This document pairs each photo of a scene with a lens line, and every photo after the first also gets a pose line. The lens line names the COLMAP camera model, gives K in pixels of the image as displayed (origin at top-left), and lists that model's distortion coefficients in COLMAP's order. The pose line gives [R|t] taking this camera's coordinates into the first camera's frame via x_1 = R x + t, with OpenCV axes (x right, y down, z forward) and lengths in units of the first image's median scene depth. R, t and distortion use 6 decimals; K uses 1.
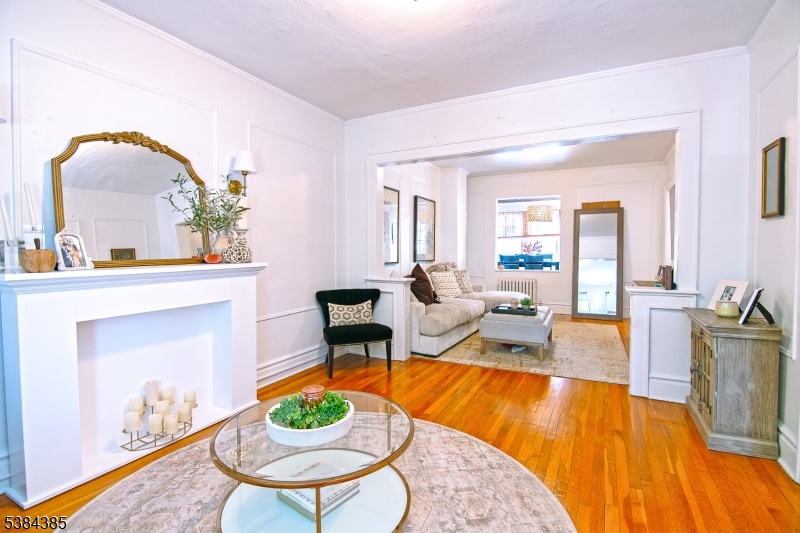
lens RADIAL K [[389.9, 0, 395.9], [0, 389.9, 265.3], [0, 0, 1]] dist [-0.010858, -0.001826]
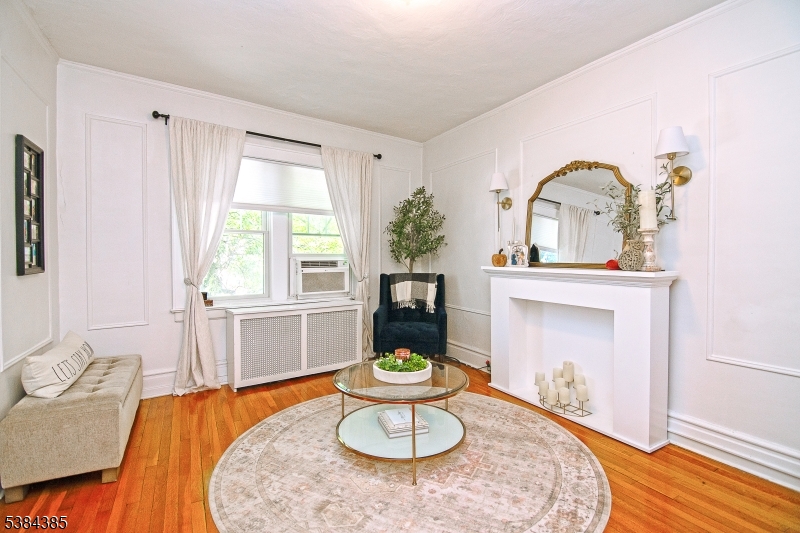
lens RADIAL K [[389.9, 0, 398.5], [0, 389.9, 261.2], [0, 0, 1]] dist [-0.010858, -0.001826]
pose [[-0.548465, 0.015118, -0.836037, 0.768052], [-0.035861, 0.998491, 0.041582, -0.056616], [0.835404, 0.052787, -0.547096, 1.344683]]
